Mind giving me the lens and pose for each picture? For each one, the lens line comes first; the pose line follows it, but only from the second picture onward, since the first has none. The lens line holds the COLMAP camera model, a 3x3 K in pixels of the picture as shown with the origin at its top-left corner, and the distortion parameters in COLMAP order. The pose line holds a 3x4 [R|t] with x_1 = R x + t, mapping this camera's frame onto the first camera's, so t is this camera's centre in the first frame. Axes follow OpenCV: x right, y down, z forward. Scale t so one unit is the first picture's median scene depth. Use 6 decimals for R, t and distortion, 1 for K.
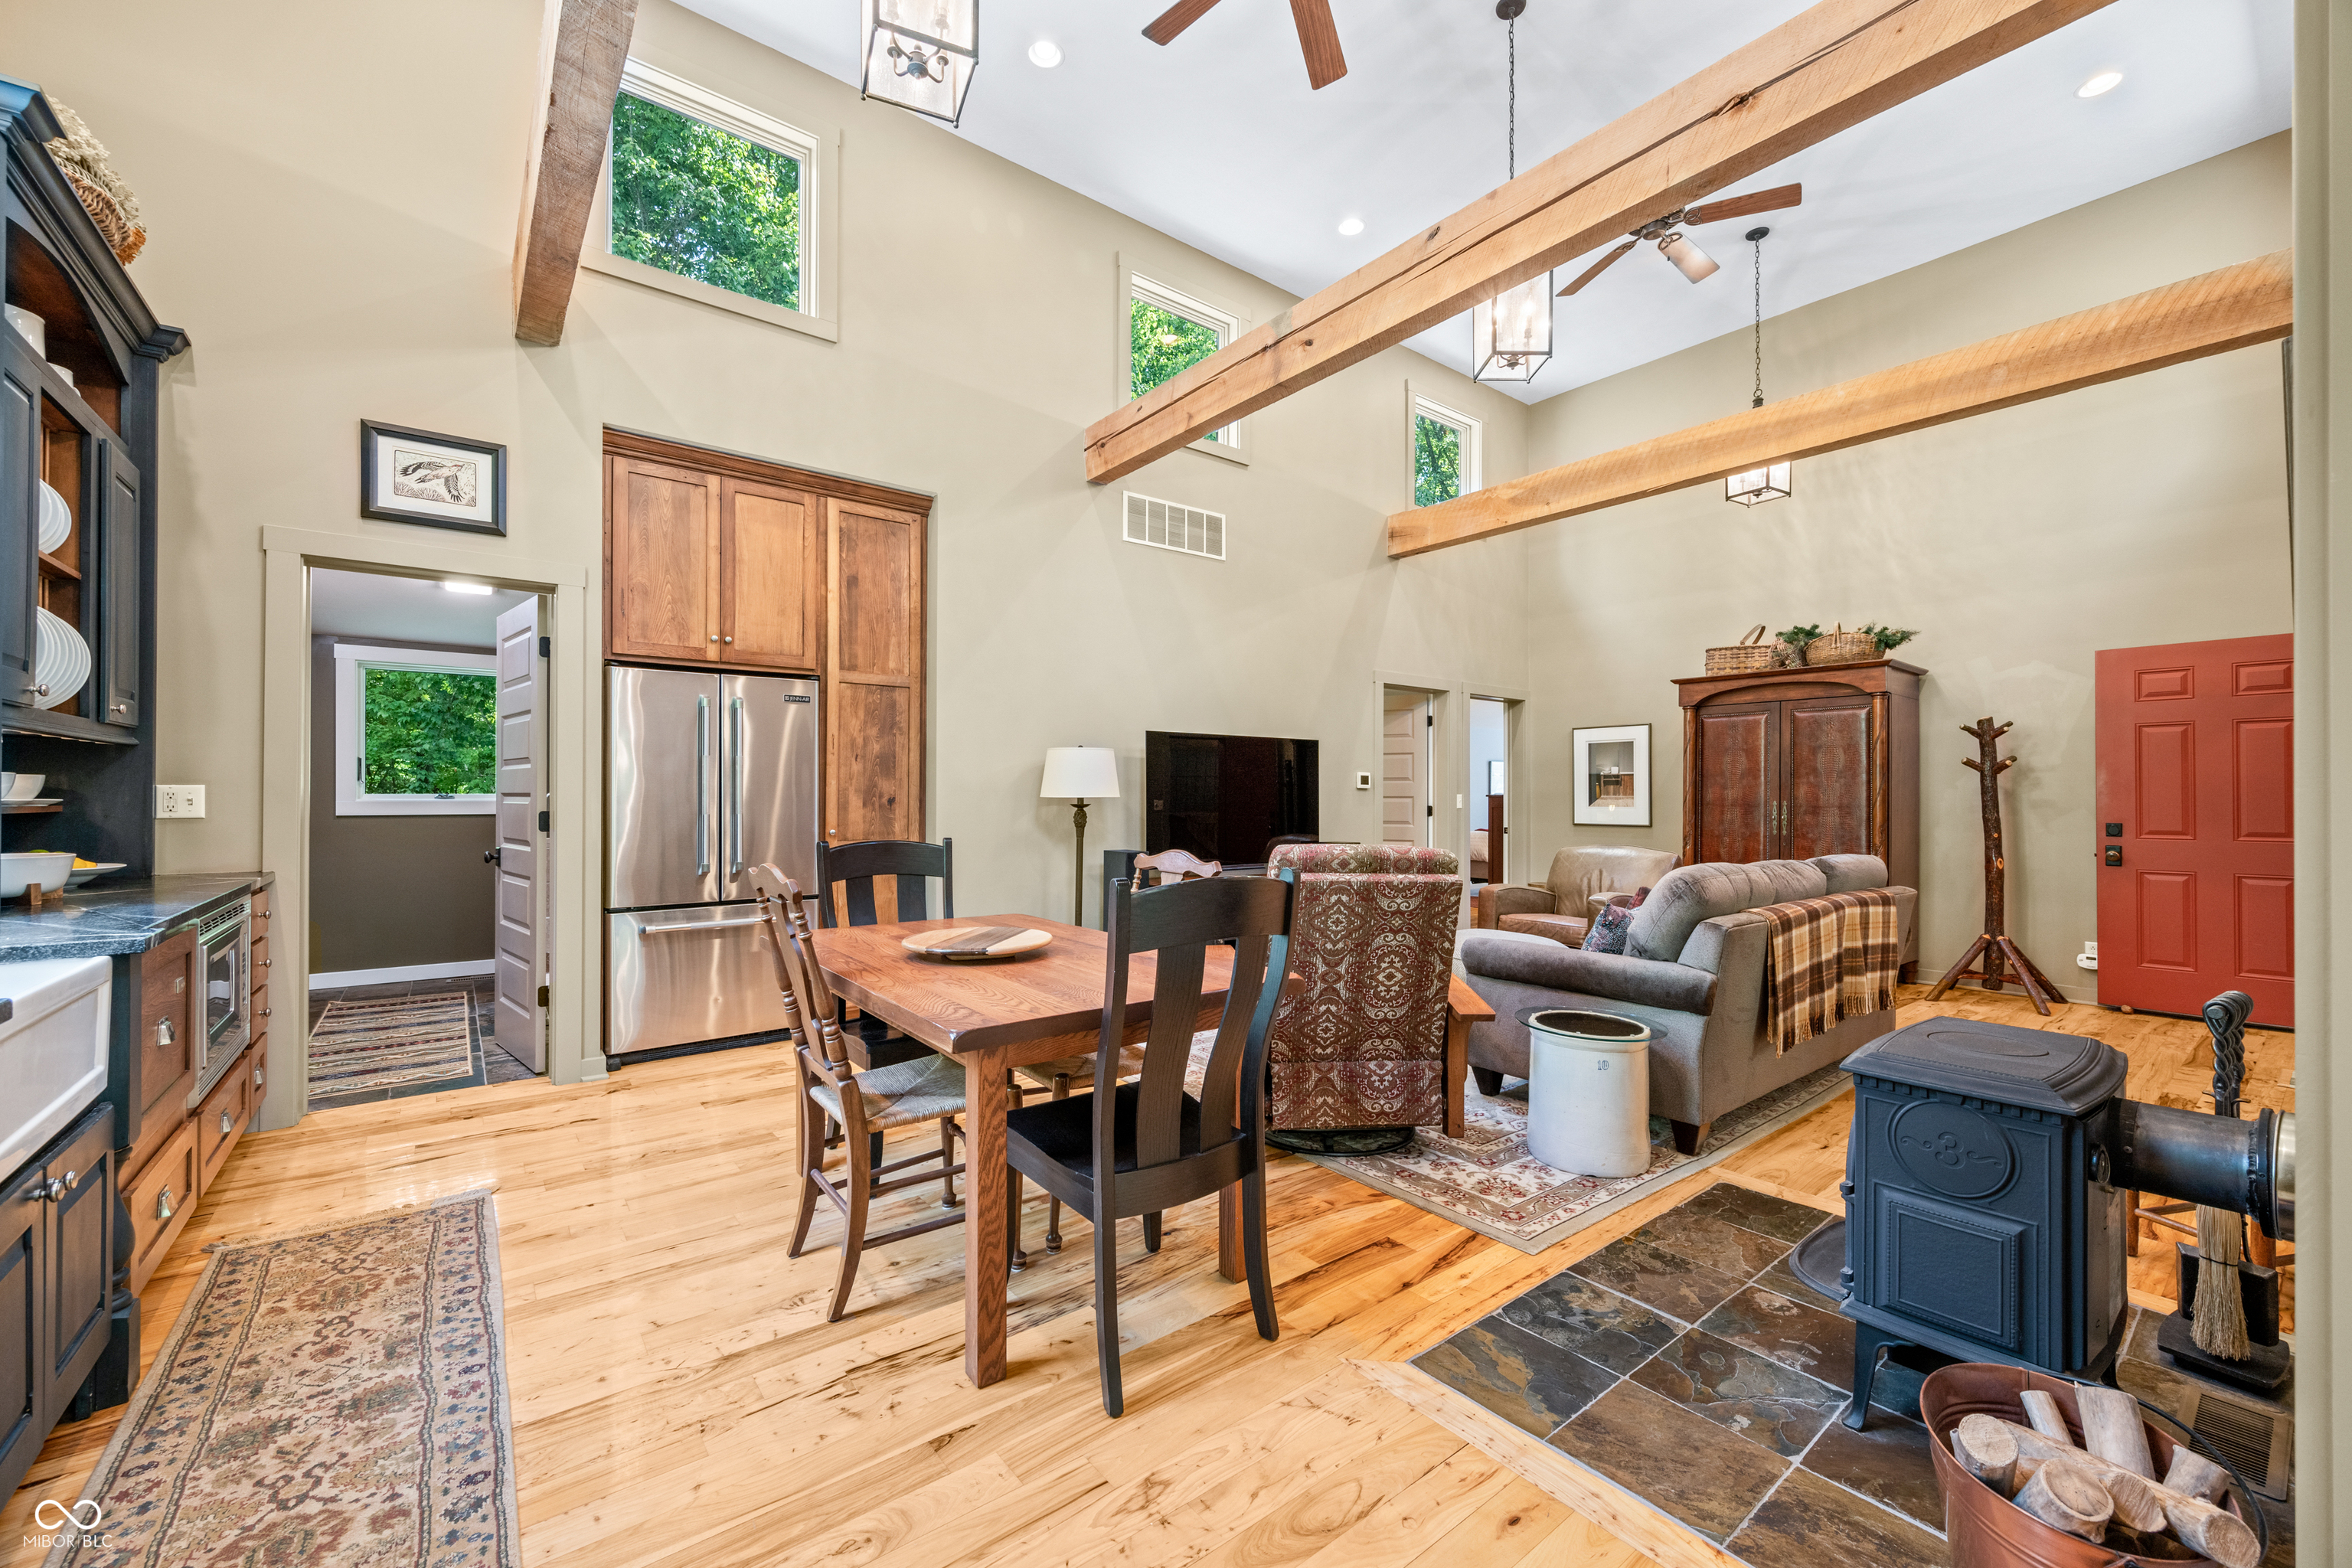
lens RADIAL K [[927.1, 0, 1178.9], [0, 927.1, 789.1], [0, 0, 1]] dist [-0.002873, 0.000861]
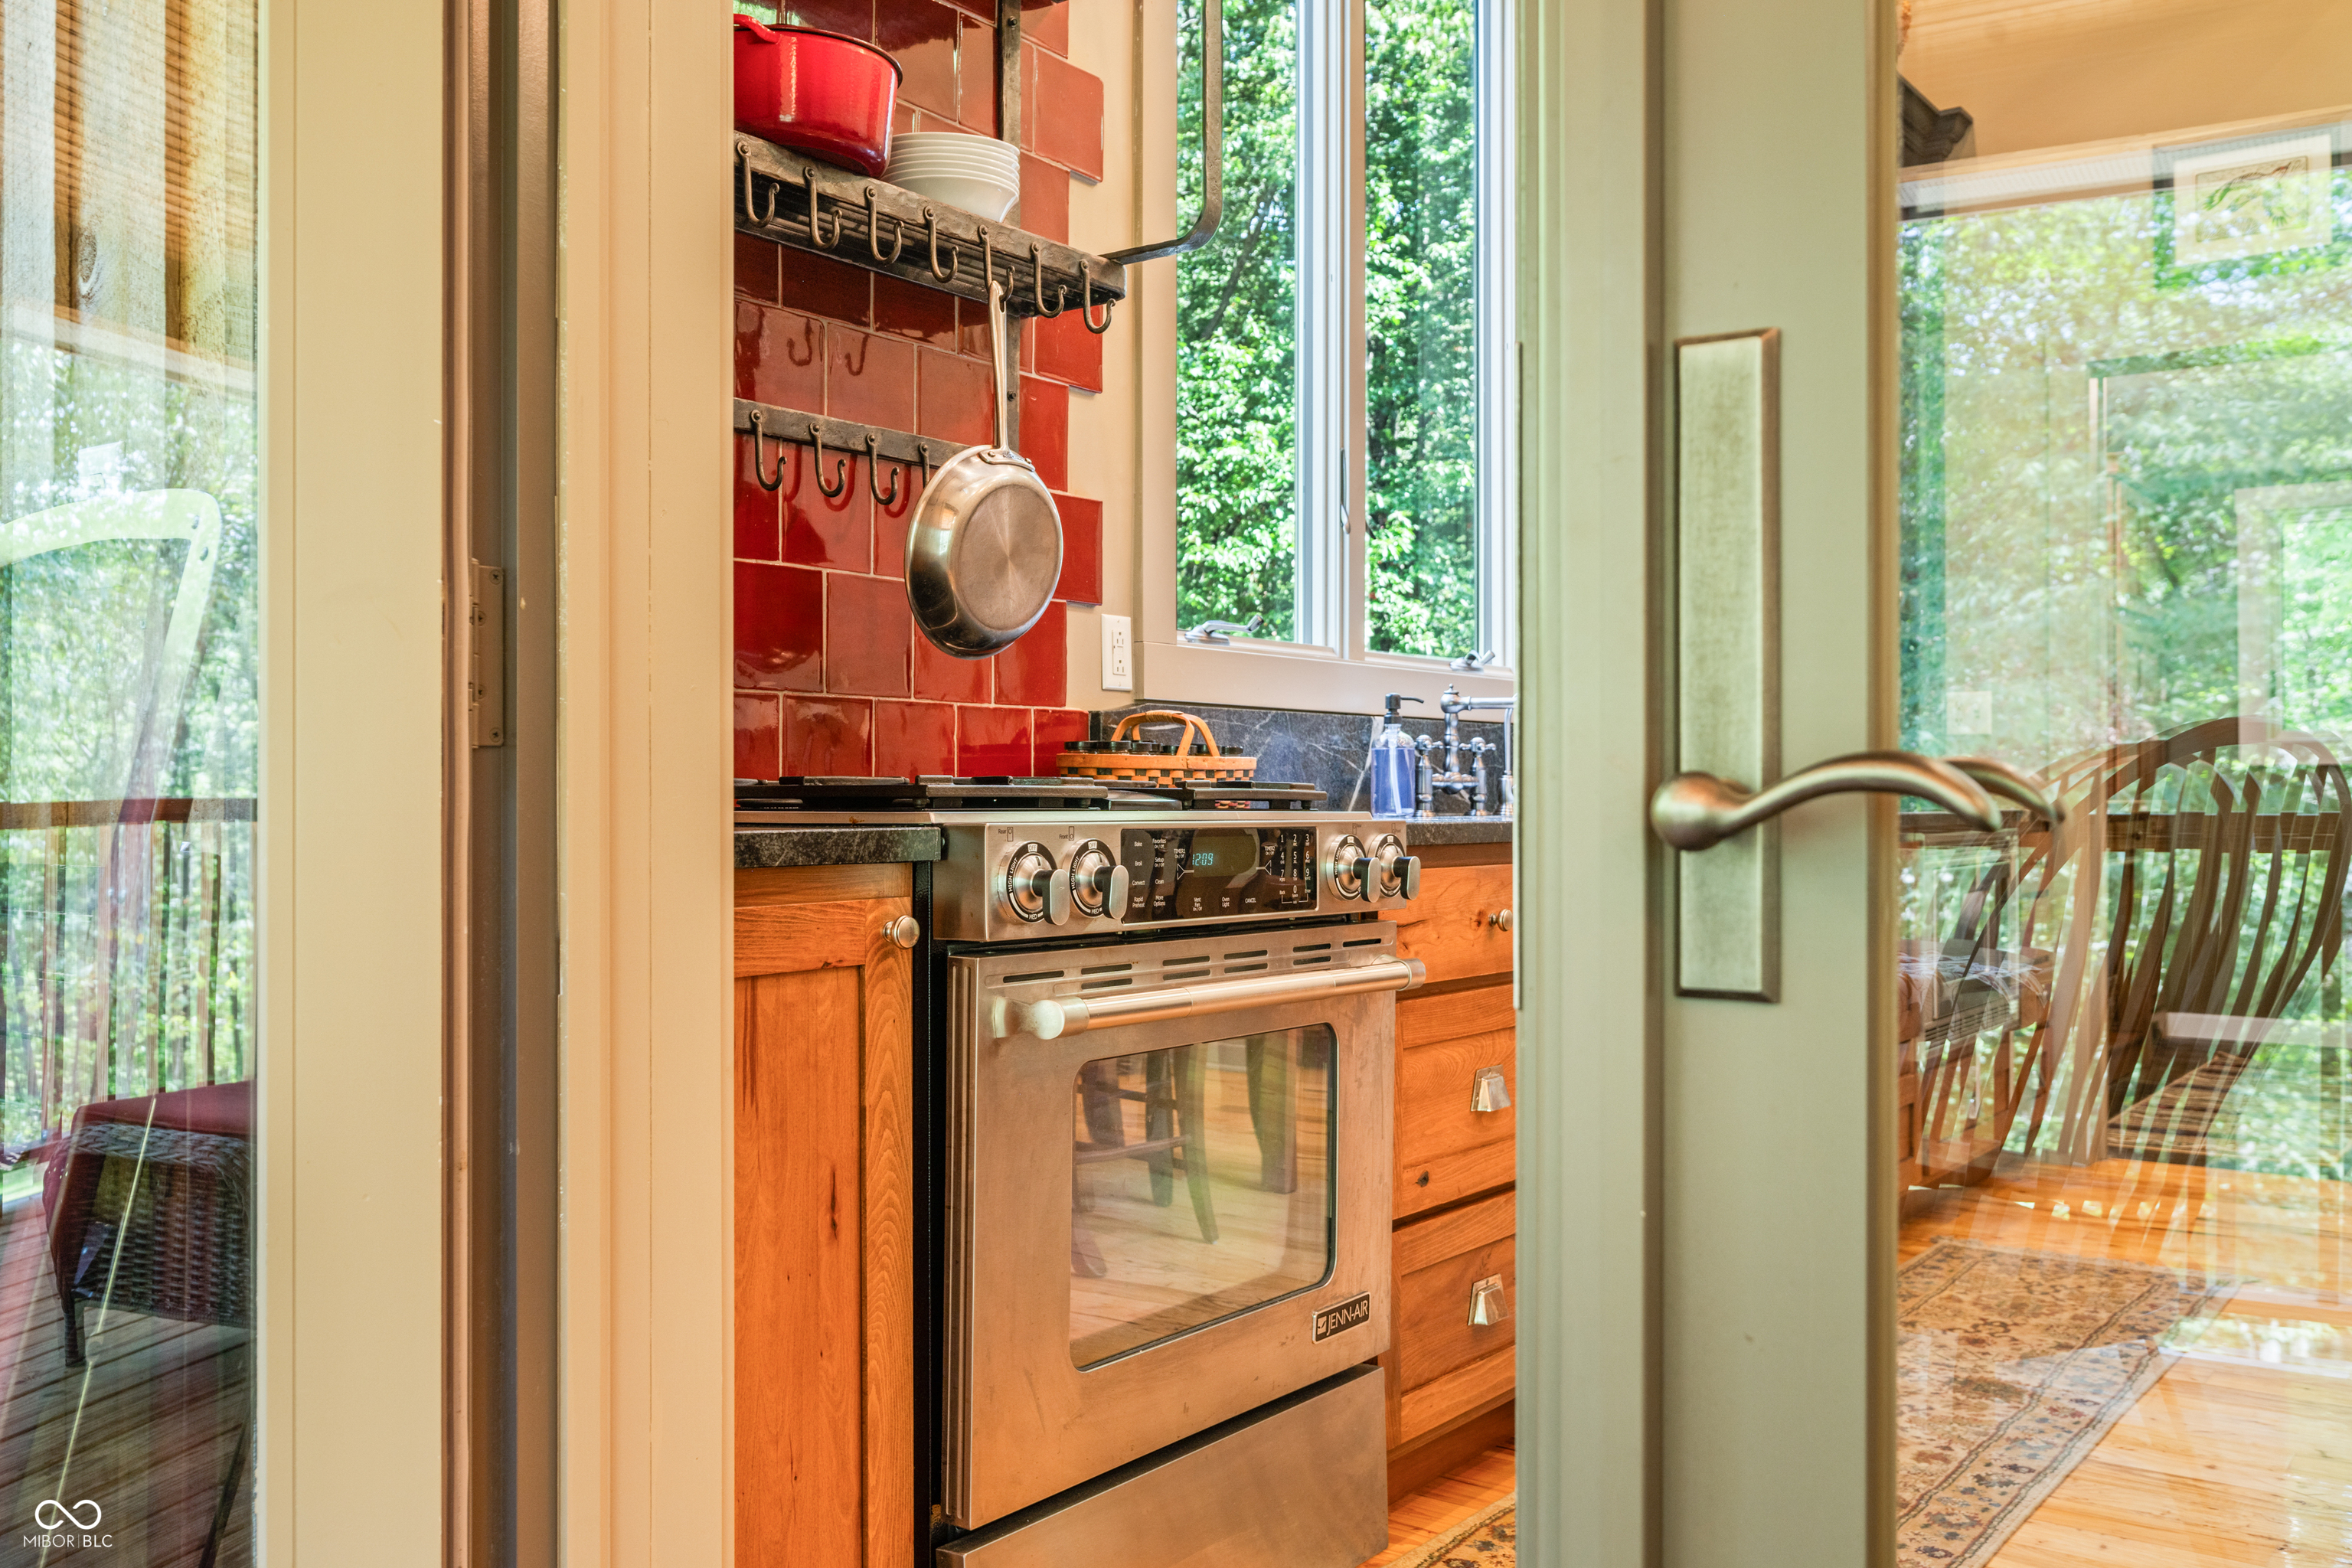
lens RADIAL K [[2052.0, 0, 1193.4], [0, 2052.0, 772.3], [0, 0, 1]] dist [-0.021507, 0.023869]
pose [[0.271809, -0.013013, -0.962263, 0.298388], [0.010568, 0.999889, -0.010536, 0.055397], [0.962293, -0.007305, 0.271917, -0.069900]]
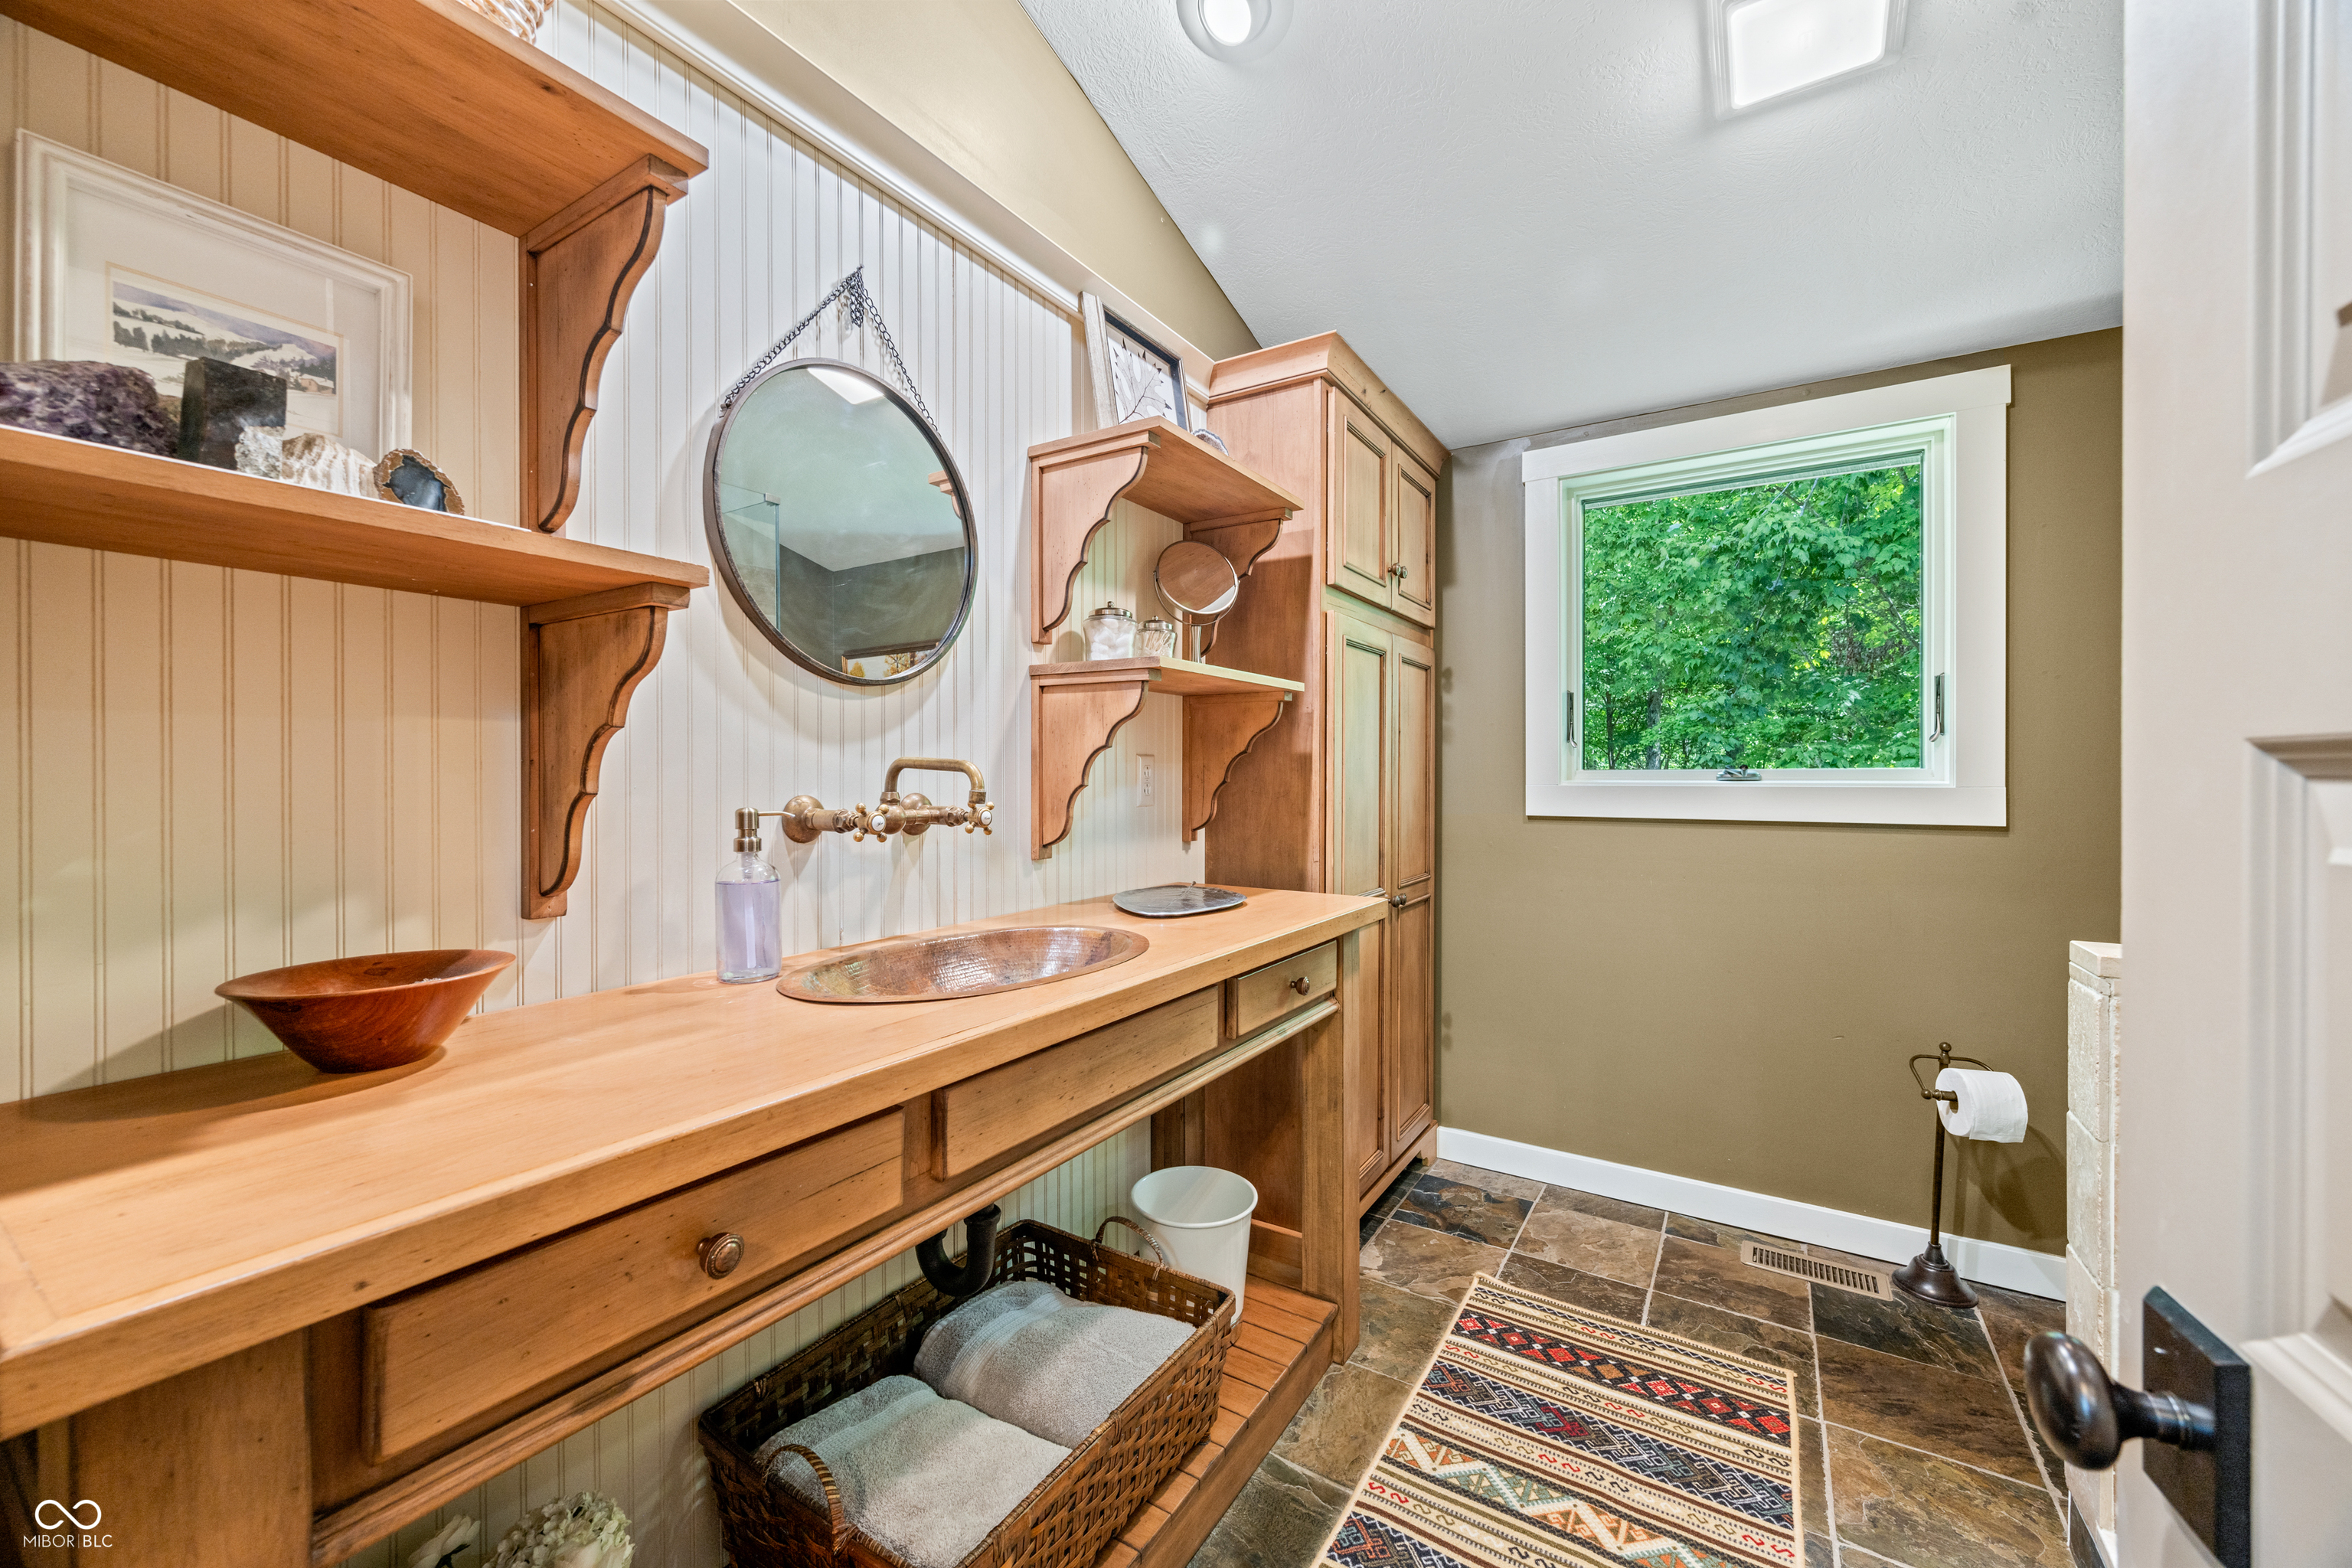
lens RADIAL K [[927.1, 0, 1162.7], [0, 927.1, 774.2], [0, 0, 1]] dist [-0.002873, 0.000861]
pose [[0.325126, -0.003334, -0.945665, -0.705907], [0.012131, 0.999926, 0.000646, 0.004983], [0.945593, -0.011682, 0.325142, 0.900696]]
